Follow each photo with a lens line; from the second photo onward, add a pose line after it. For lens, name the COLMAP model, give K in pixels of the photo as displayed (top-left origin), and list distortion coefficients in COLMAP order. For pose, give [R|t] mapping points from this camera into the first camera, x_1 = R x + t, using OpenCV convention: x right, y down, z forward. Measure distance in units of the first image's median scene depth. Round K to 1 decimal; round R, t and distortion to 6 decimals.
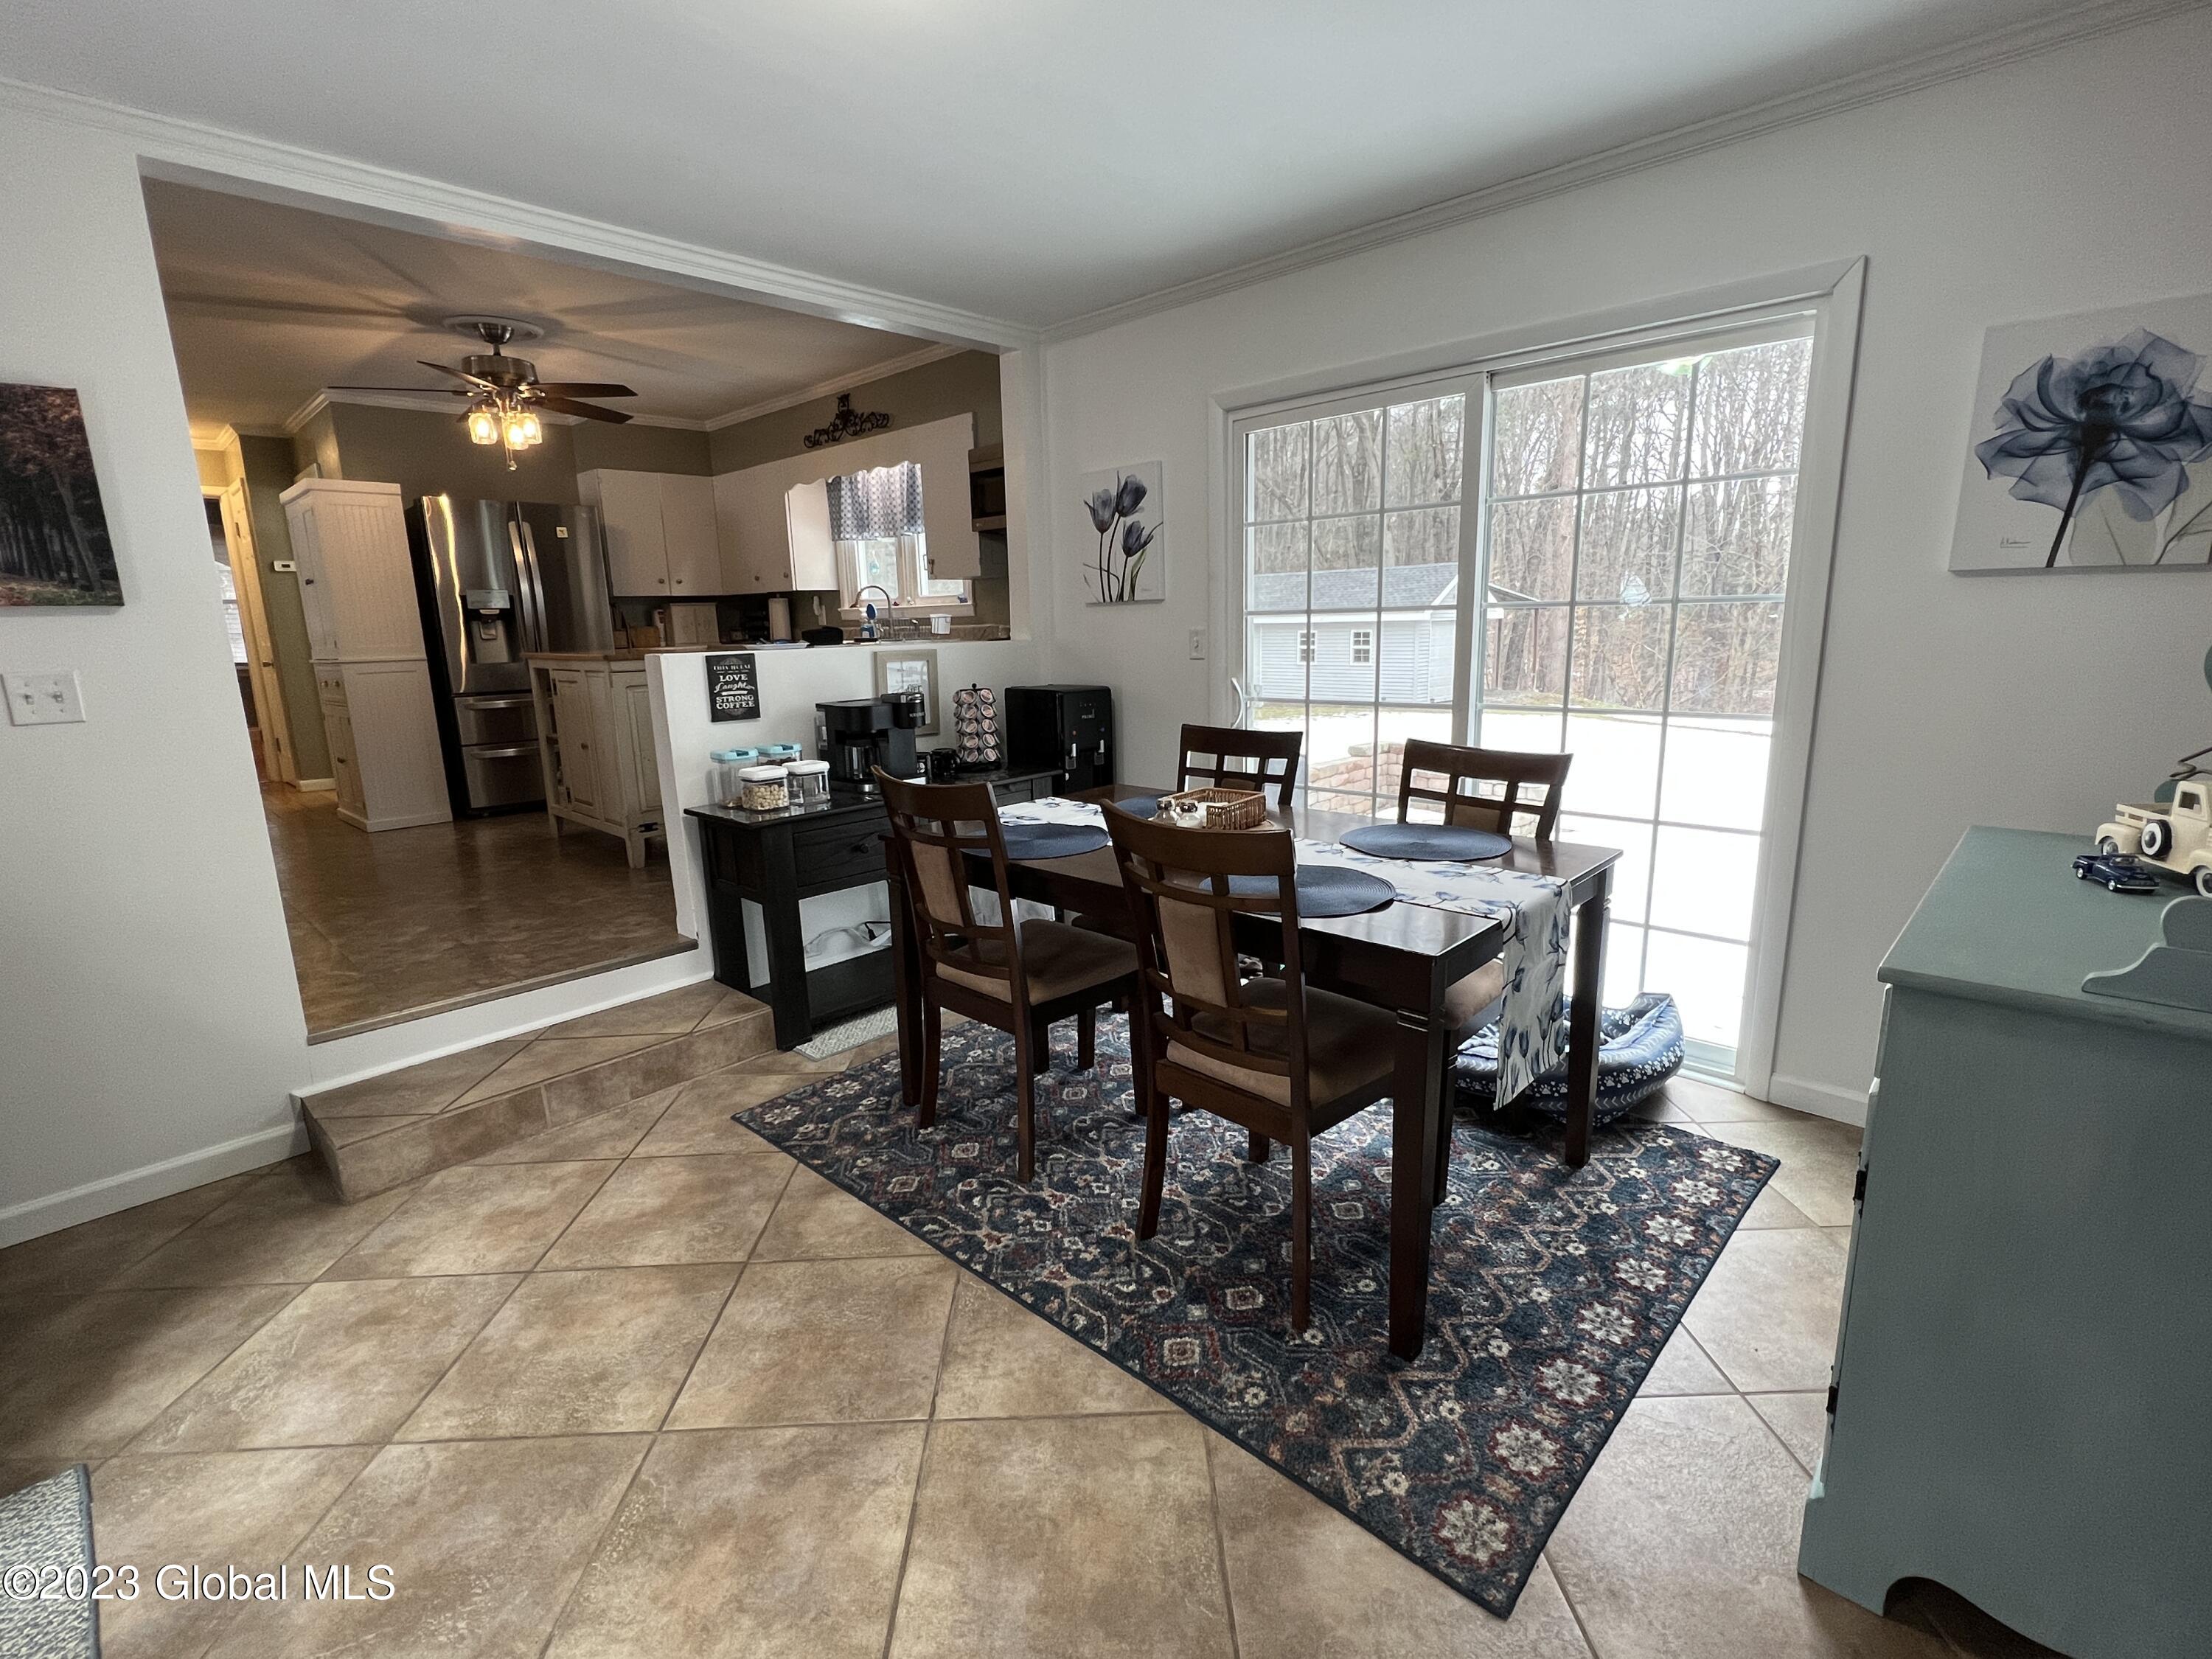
lens RADIAL K [[1024.5, 0, 1107.1], [0, 1024.5, 828.5], [0, 0, 1]] dist [-0.002553, -0.000142]
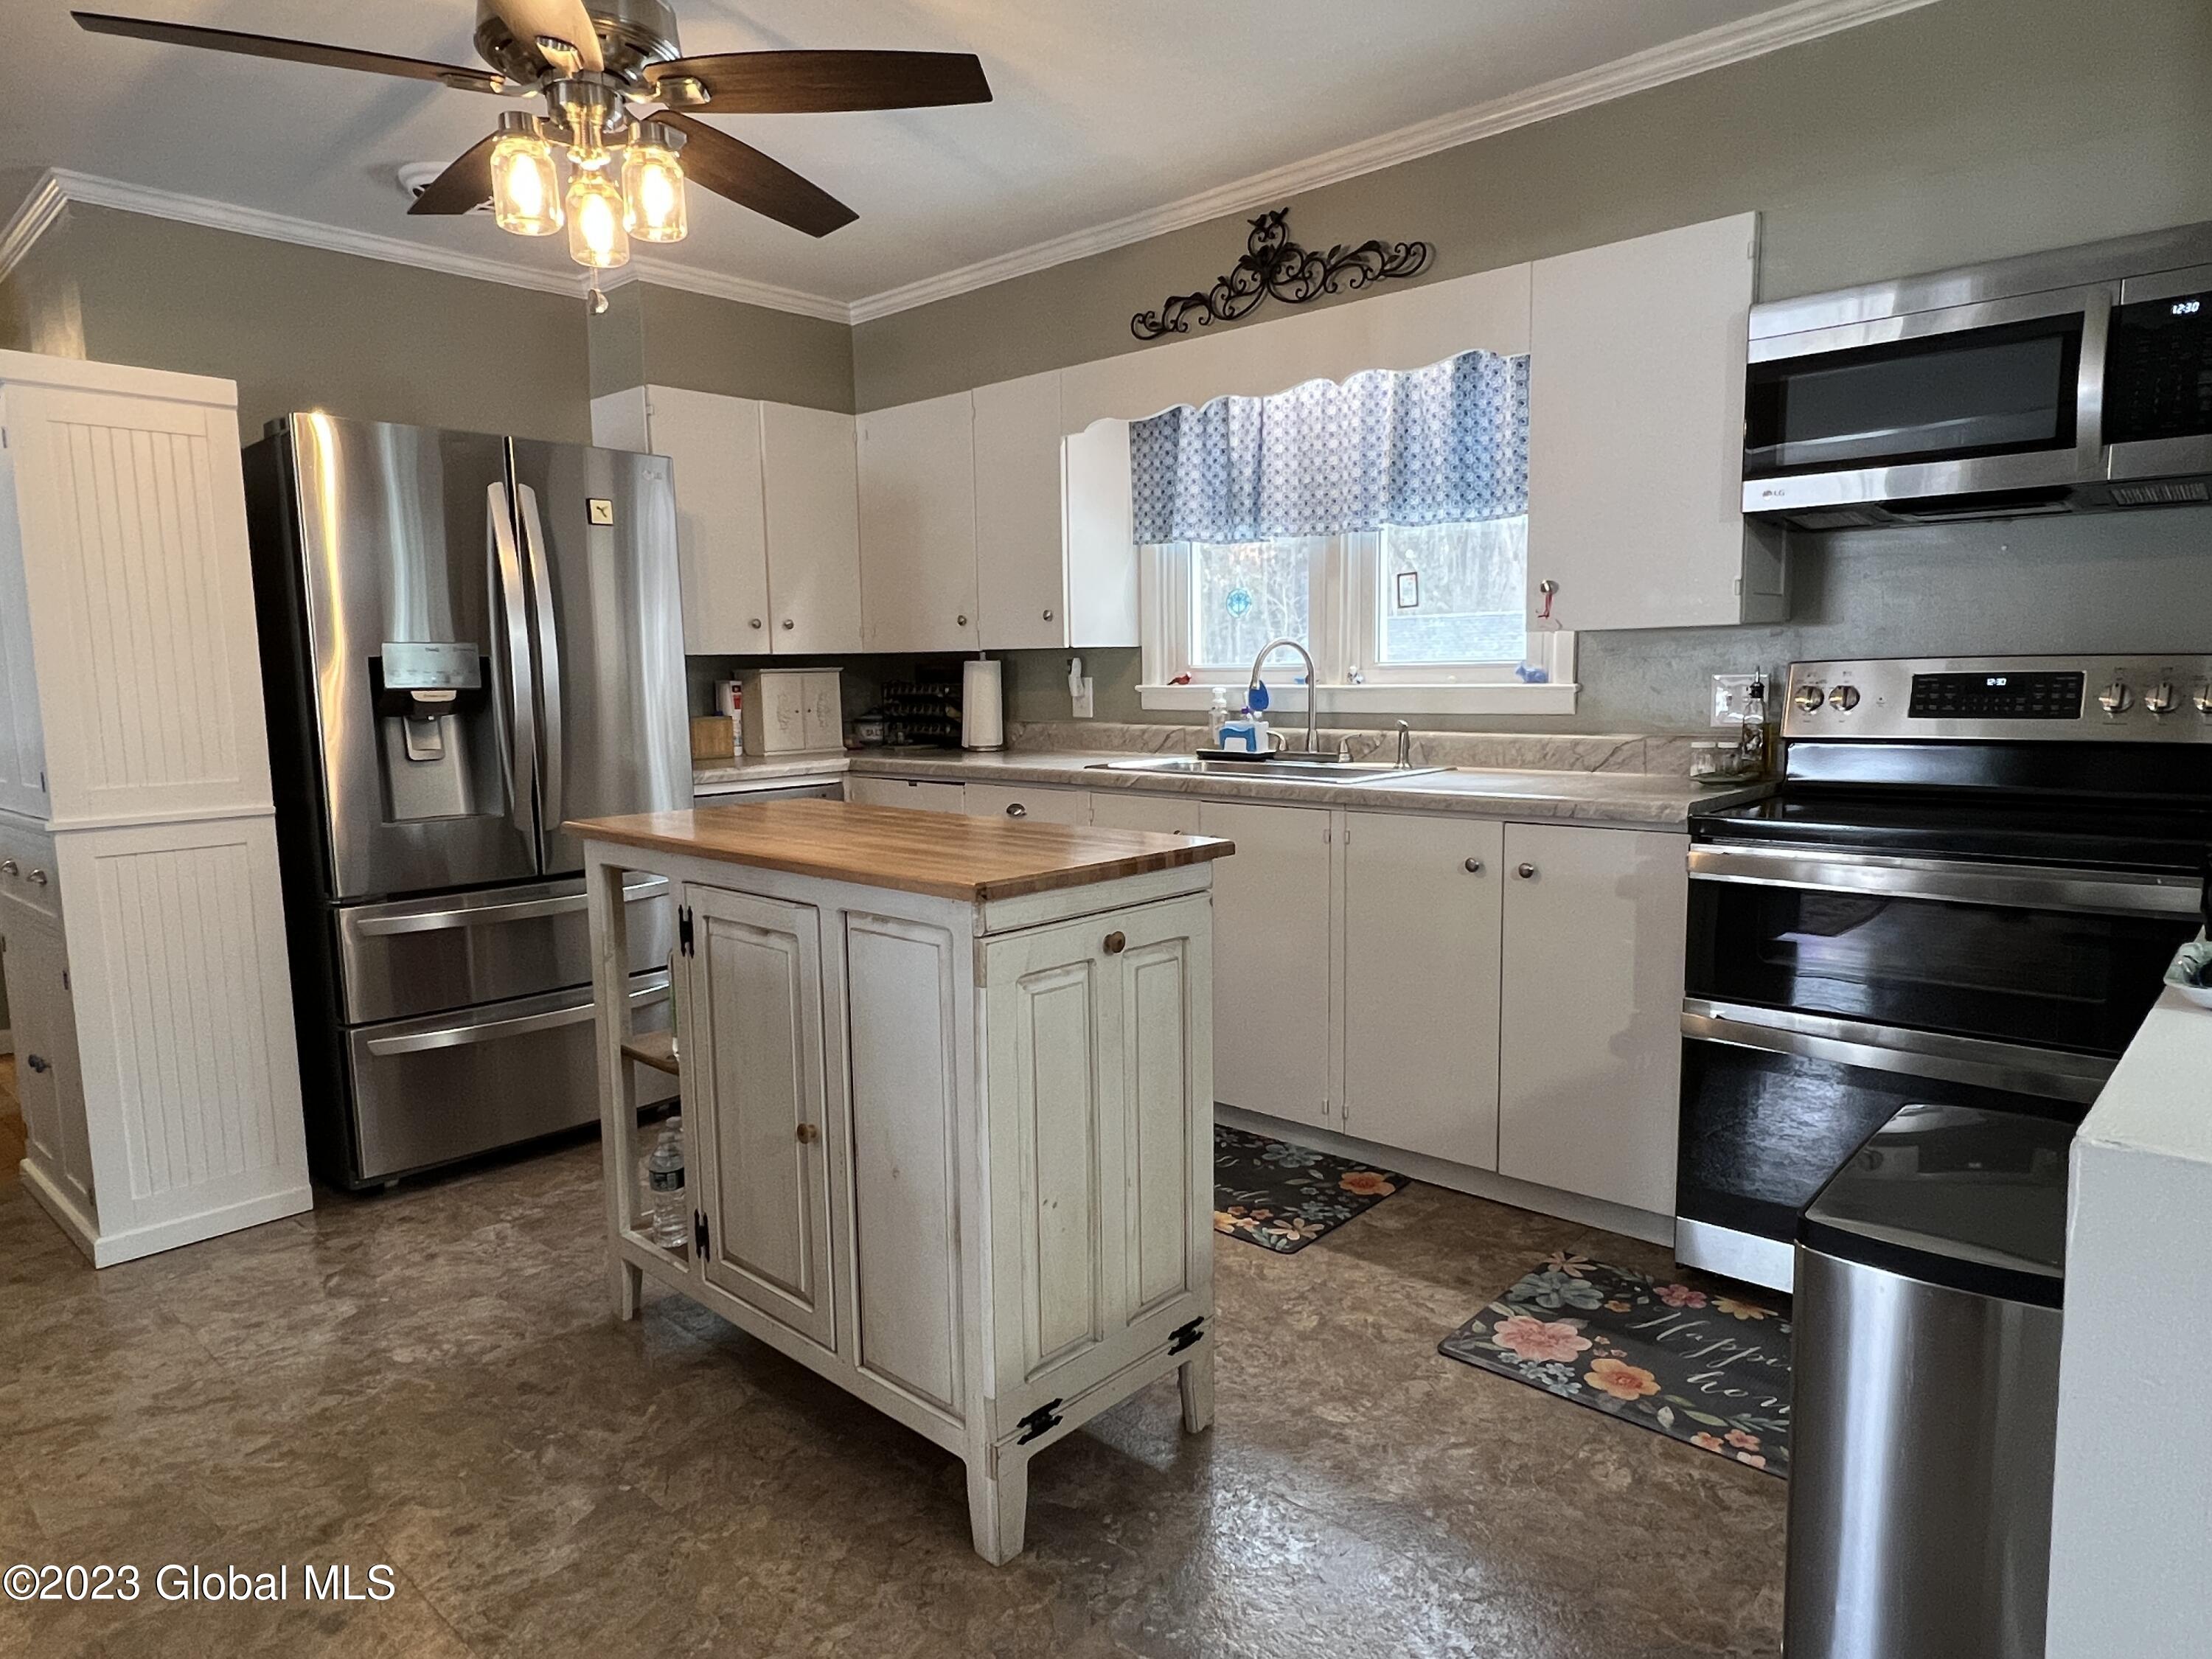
lens RADIAL K [[1333.1, 0, 1100.2], [0, 1333.1, 836.1], [0, 0, 1]] dist [-0.001377, 0.001585]
pose [[0.999502, 0.006711, 0.030837, -0.370901], [-0.004249, 0.996848, -0.079220, -0.120260], [-0.031271, 0.079049, 0.996380, 0.488041]]
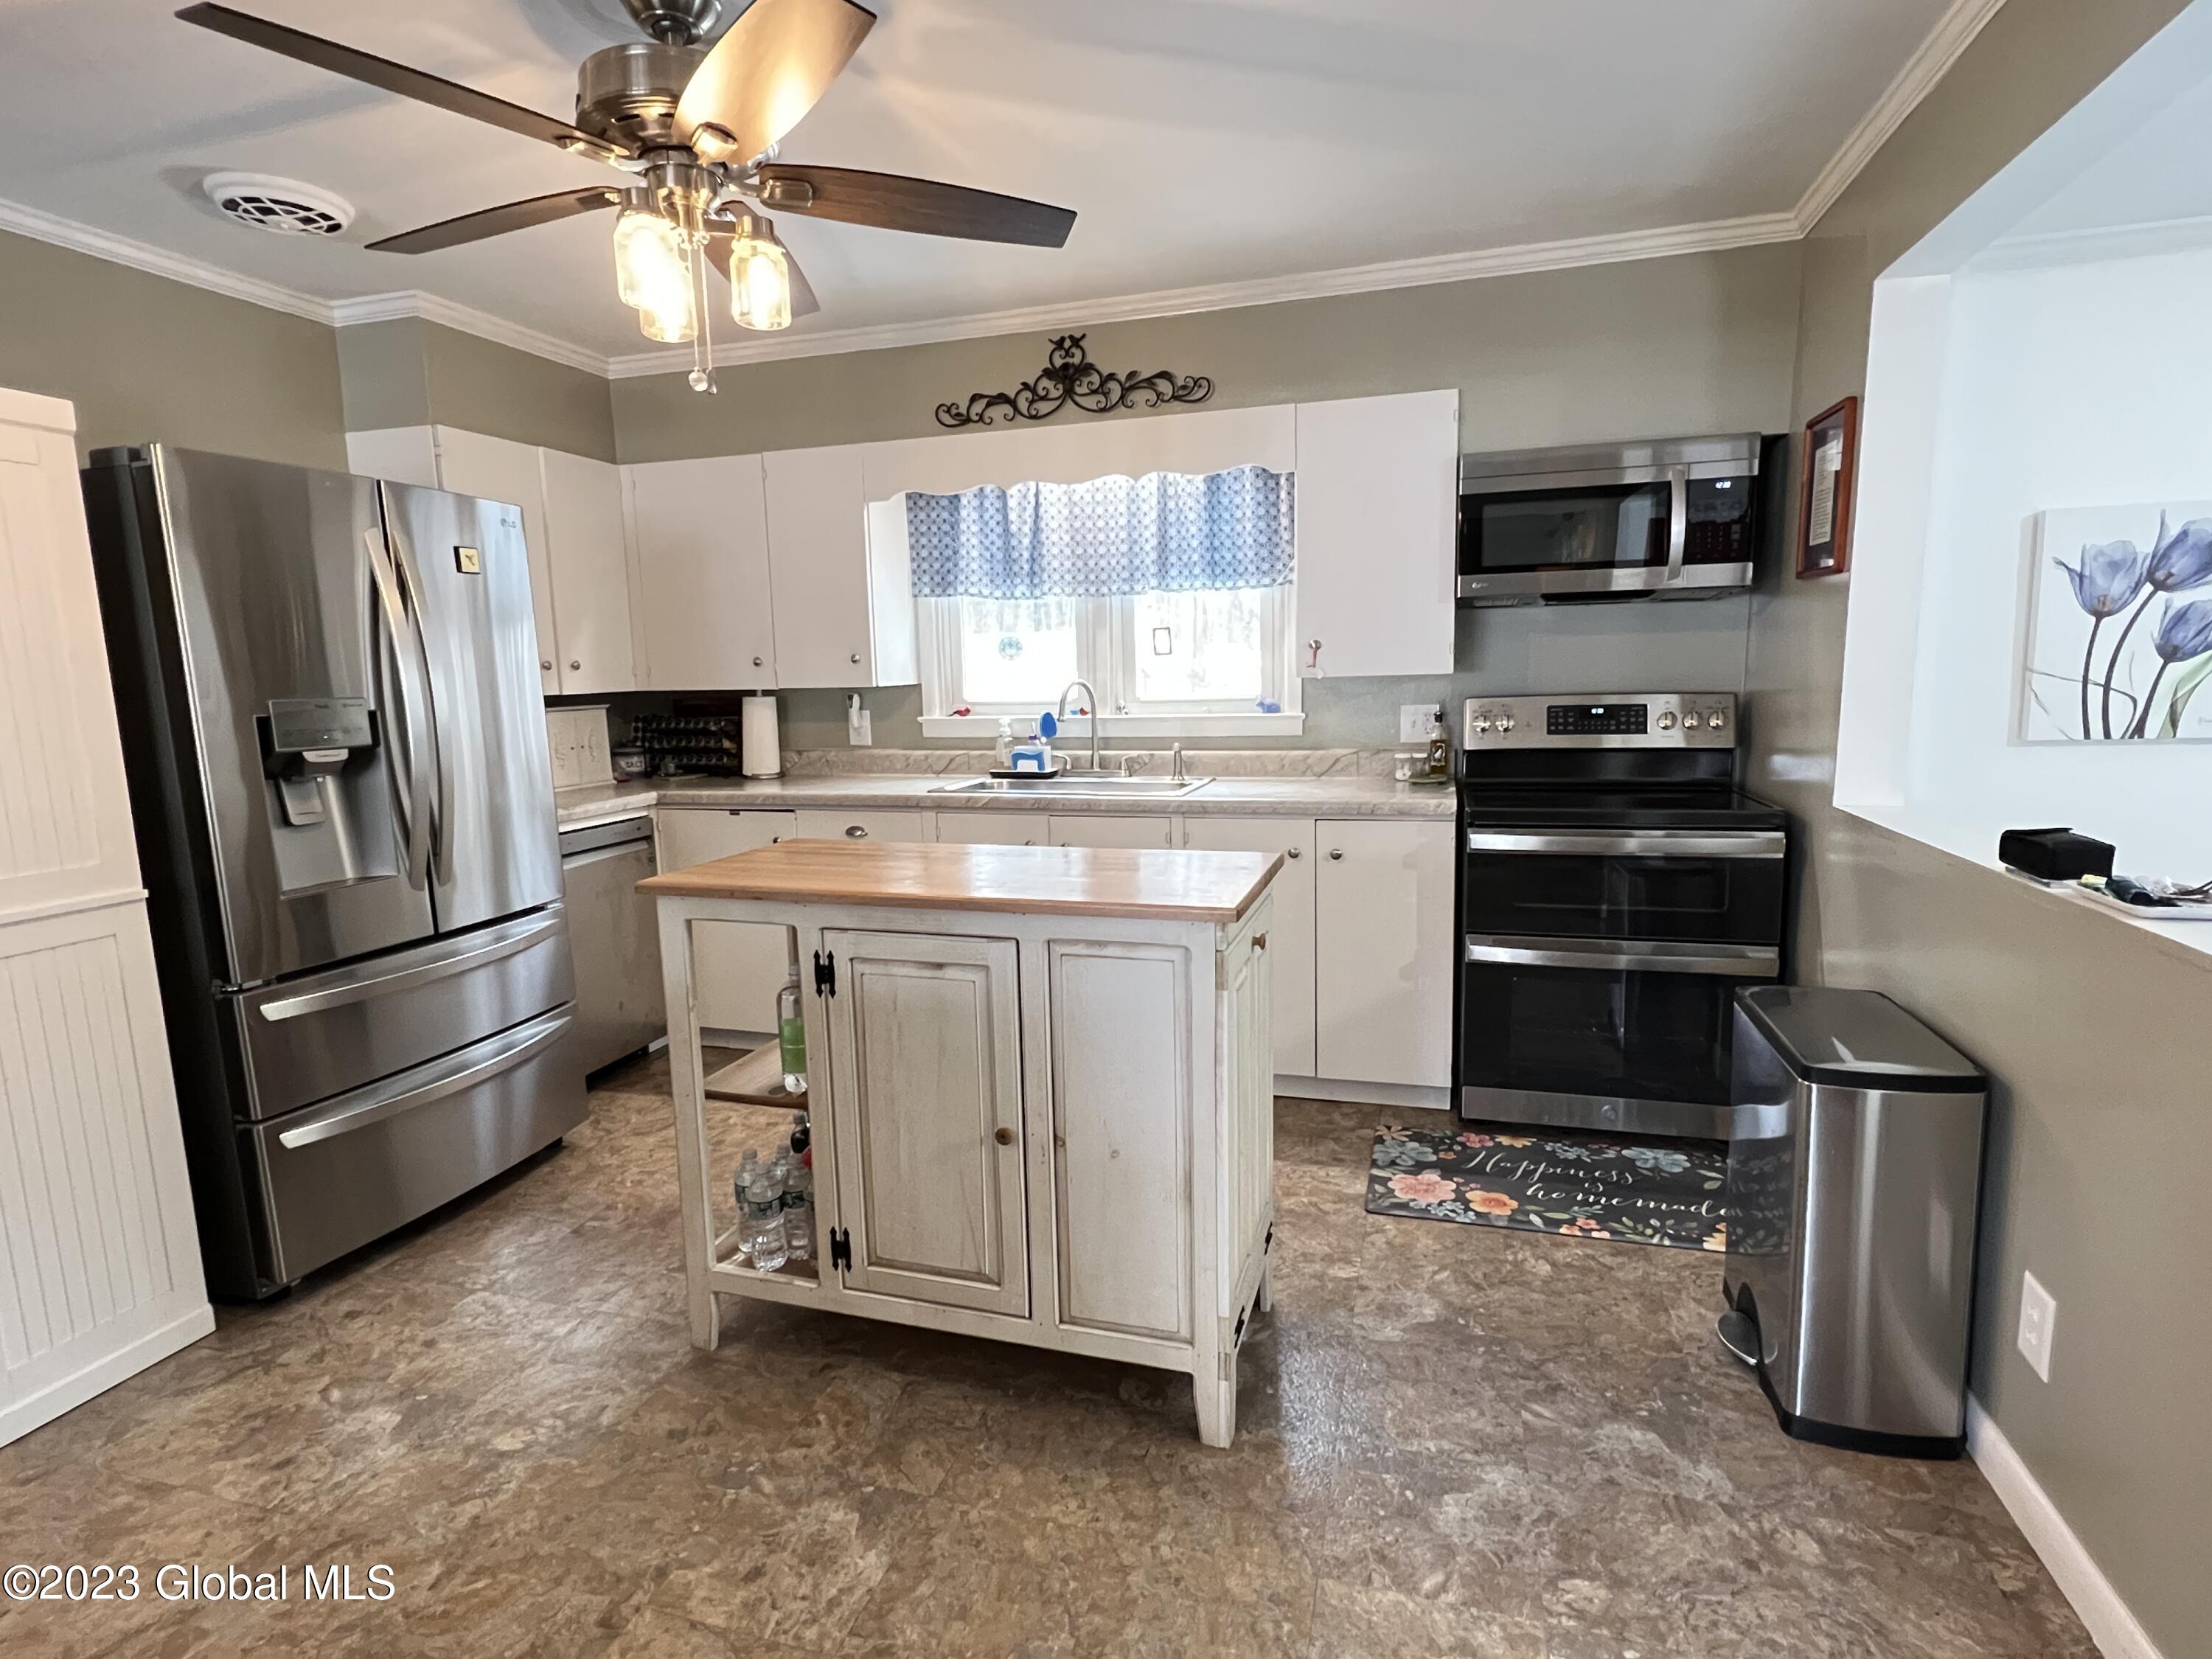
lens RADIAL K [[1119.0, 0, 1099.1], [0, 1119.0, 832.3], [0, 0, 1]] dist [0.002474, -0.001997]
pose [[0.888993, -0.061458, 0.453777, -0.565793], [0.092950, 0.994542, -0.047400, -0.143247], [-0.448387, 0.084316, 0.889854, 0.524932]]
